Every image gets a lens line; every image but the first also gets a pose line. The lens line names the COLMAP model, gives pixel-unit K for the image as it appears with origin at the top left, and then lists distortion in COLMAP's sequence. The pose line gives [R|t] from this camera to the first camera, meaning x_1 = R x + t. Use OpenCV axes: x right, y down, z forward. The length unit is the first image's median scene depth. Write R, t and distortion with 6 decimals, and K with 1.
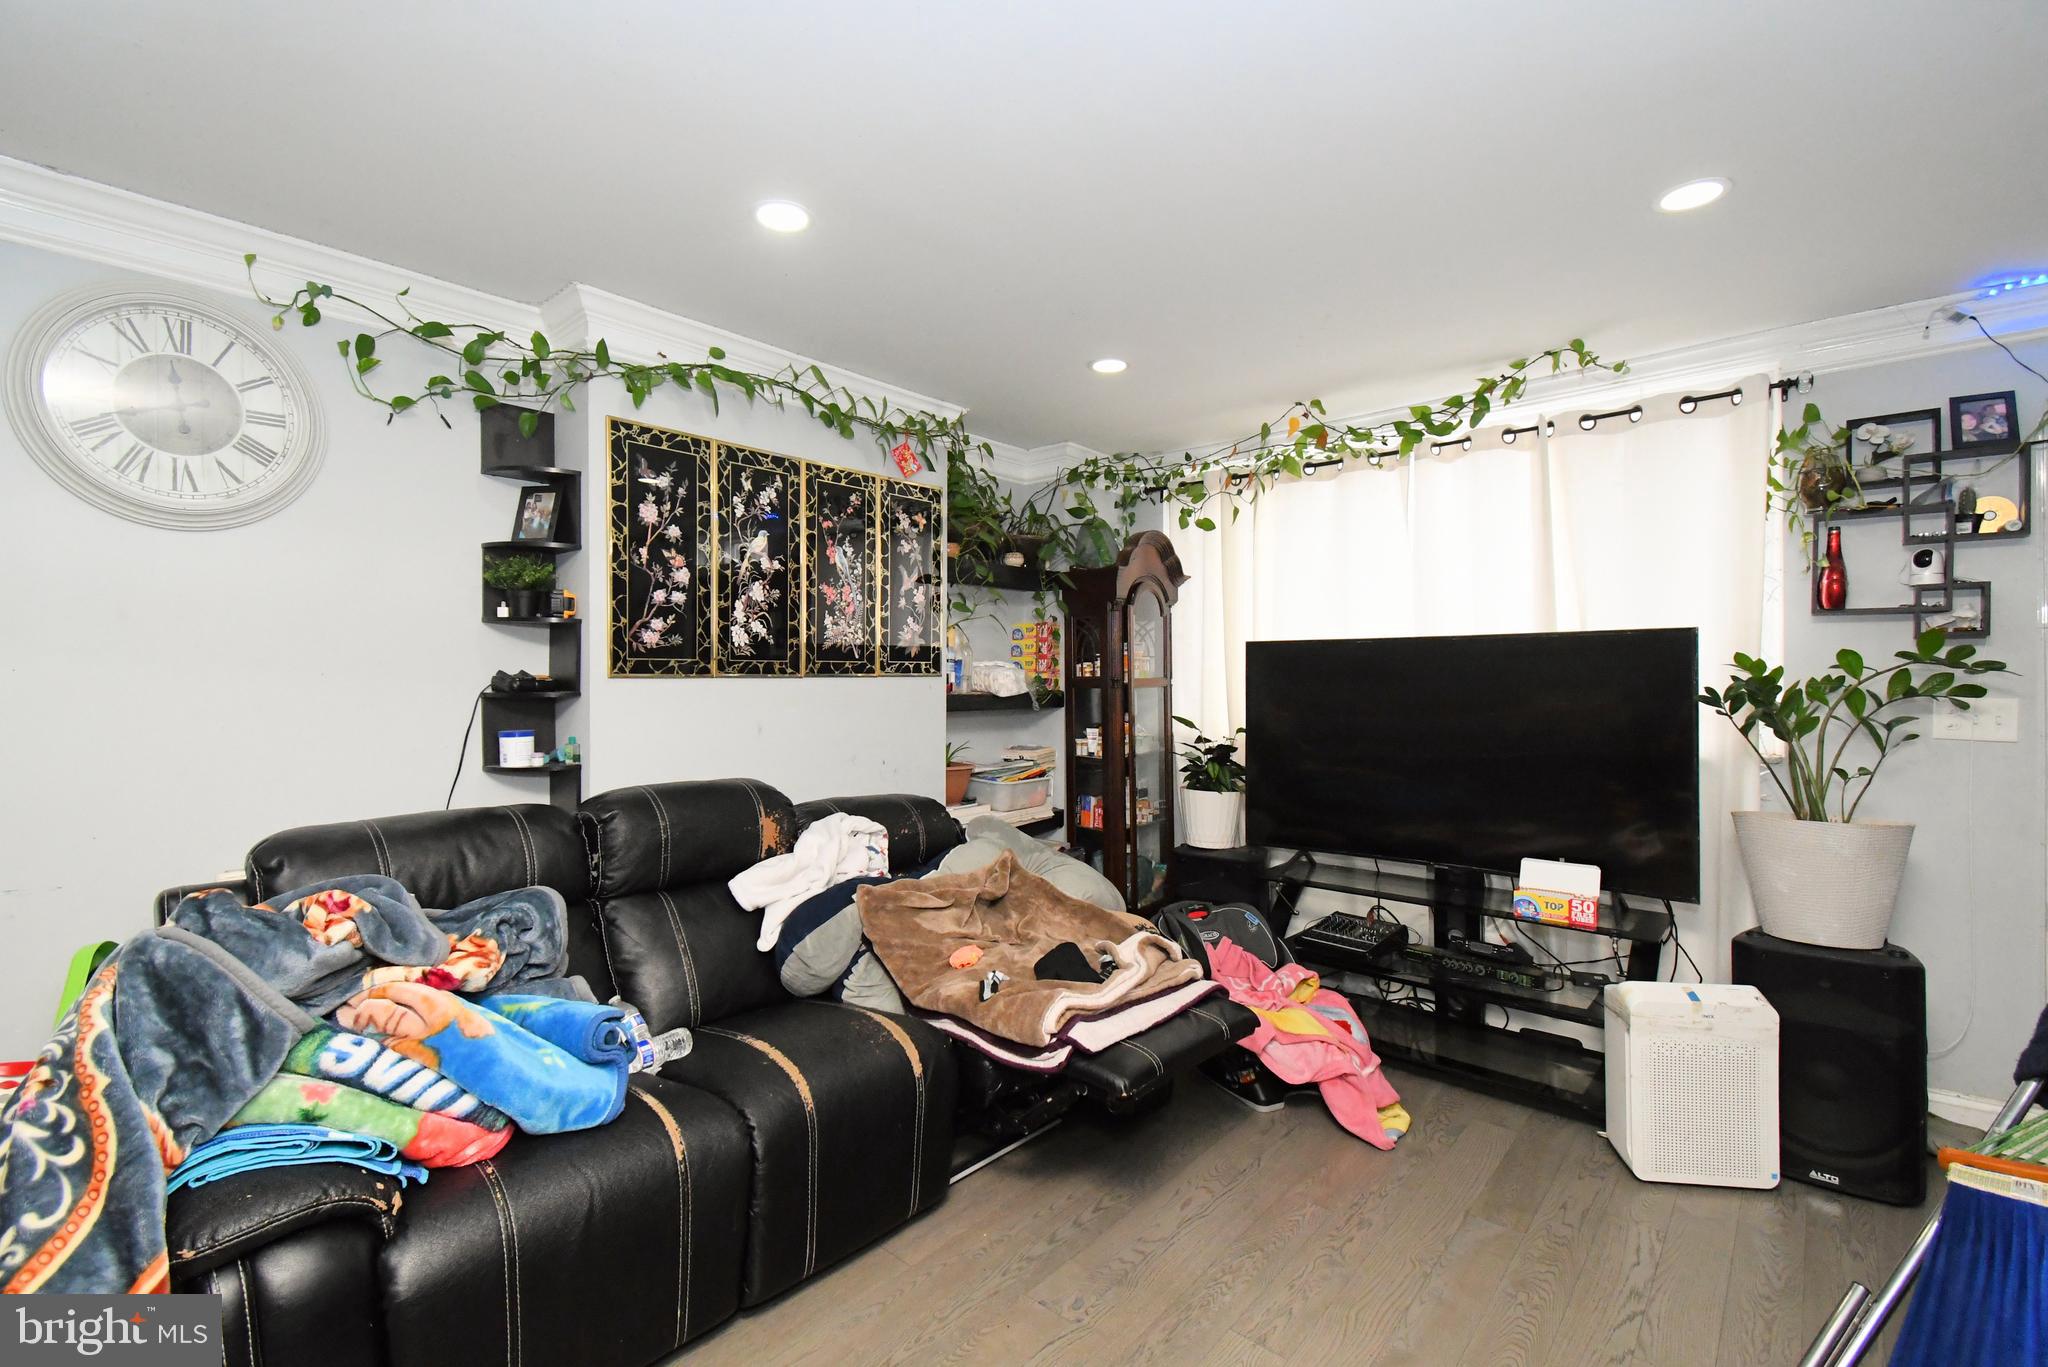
lens RADIAL K [[889.8, 0, 1013.6], [0, 889.8, 679.3], [0, 0, 1]] dist [0.043382, -0.027497]
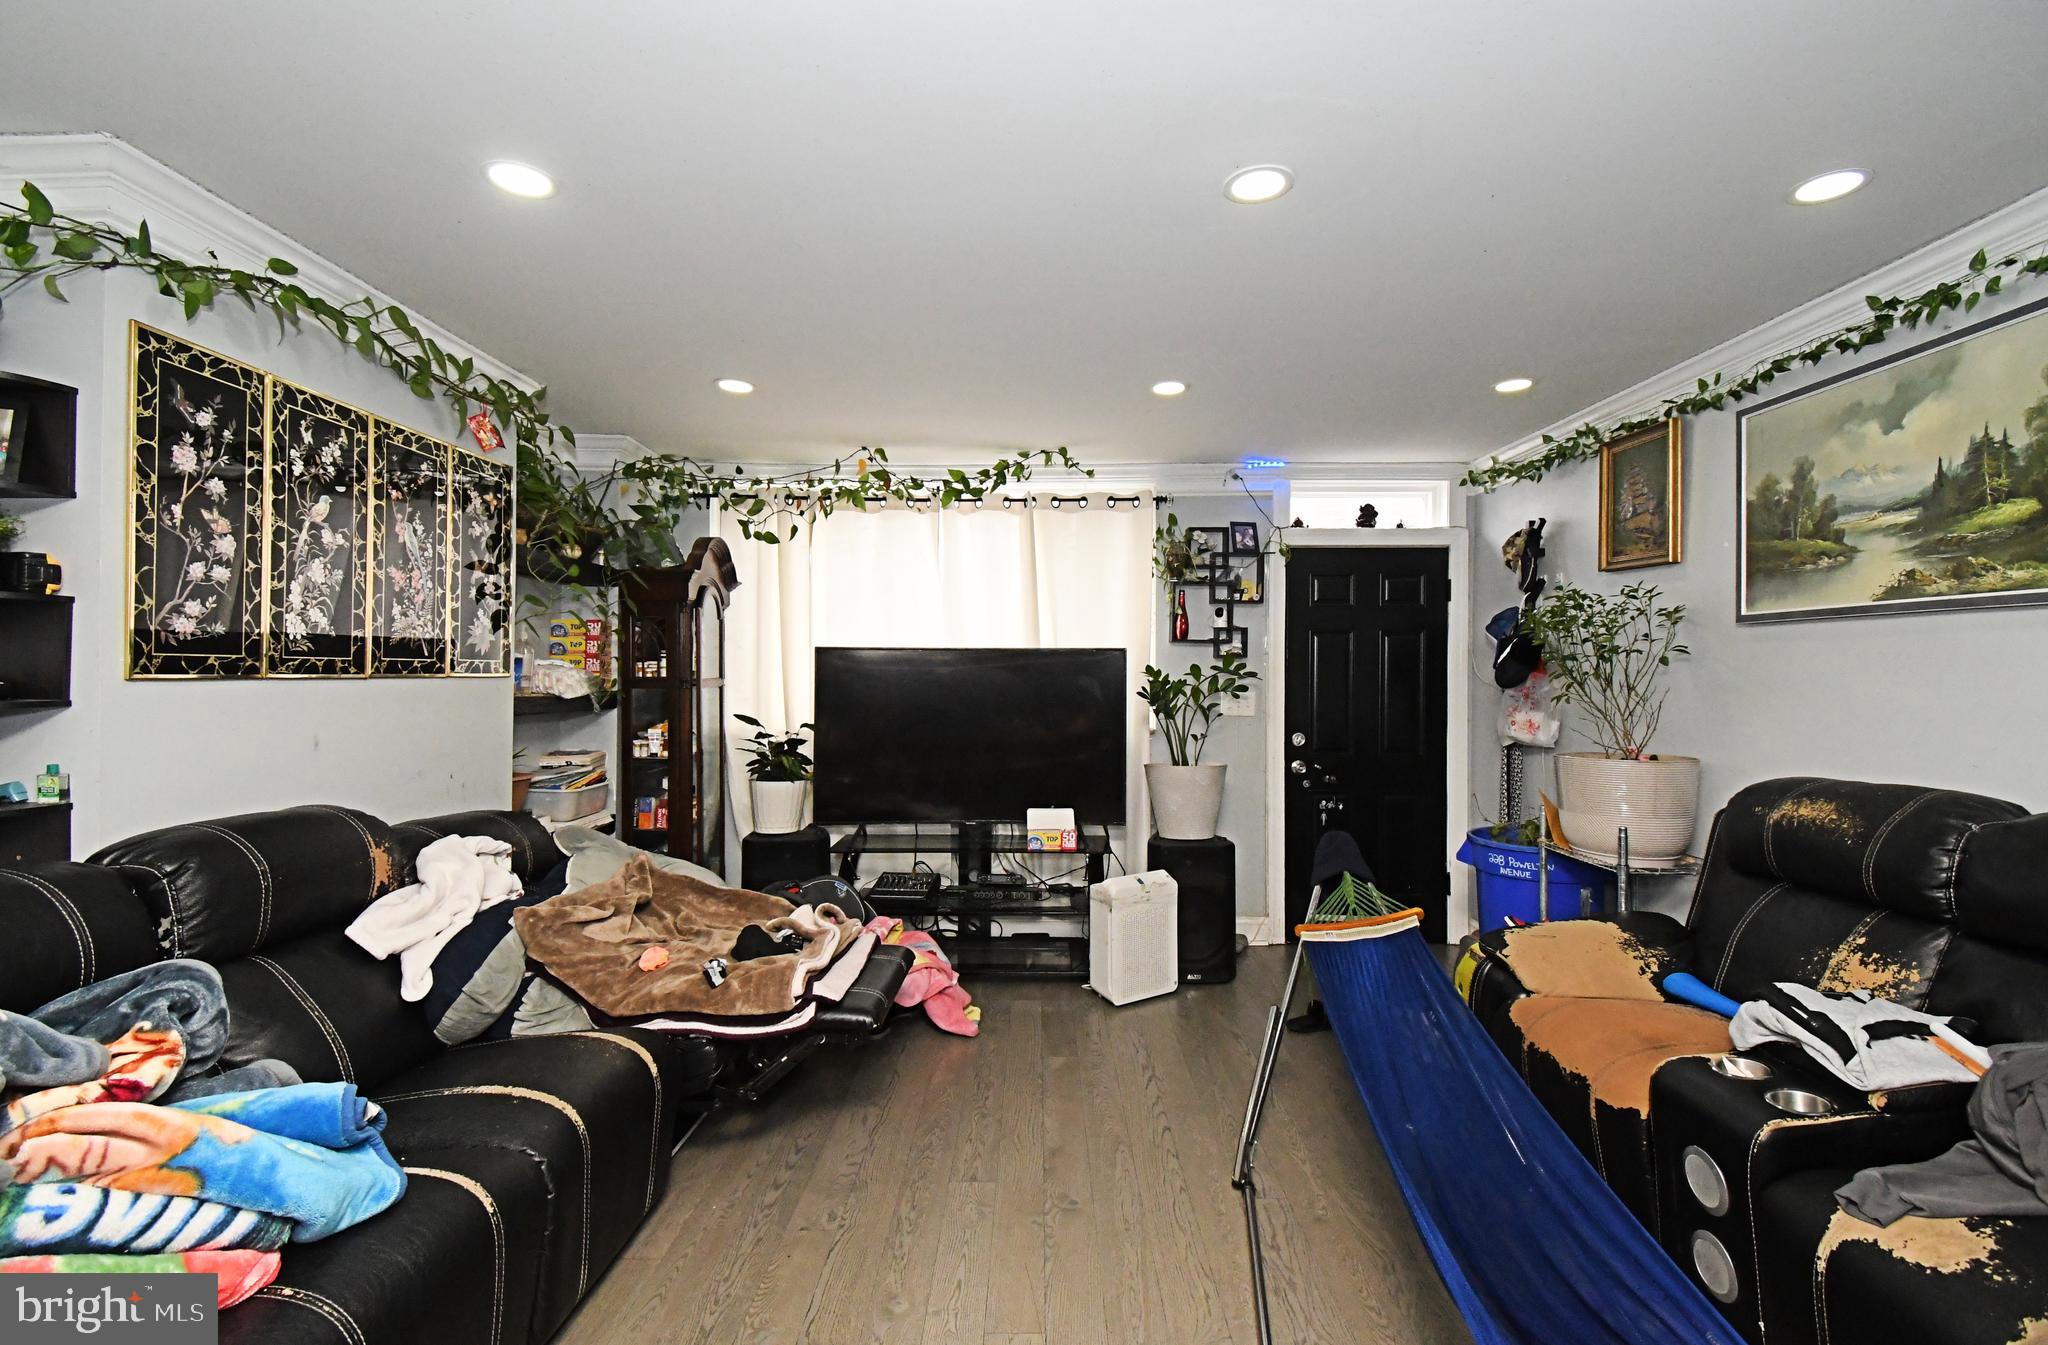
lens RADIAL K [[873.9, 0, 1042.5], [0, 873.9, 672.7], [0, 0, 1]] dist [0.045387, -0.022168]
pose [[0.744722, 0.006920, 0.667339, -0.342207], [-0.004920, 0.999976, -0.004879, -0.006902], [-0.667357, 0.000350, 0.744738, -0.027153]]
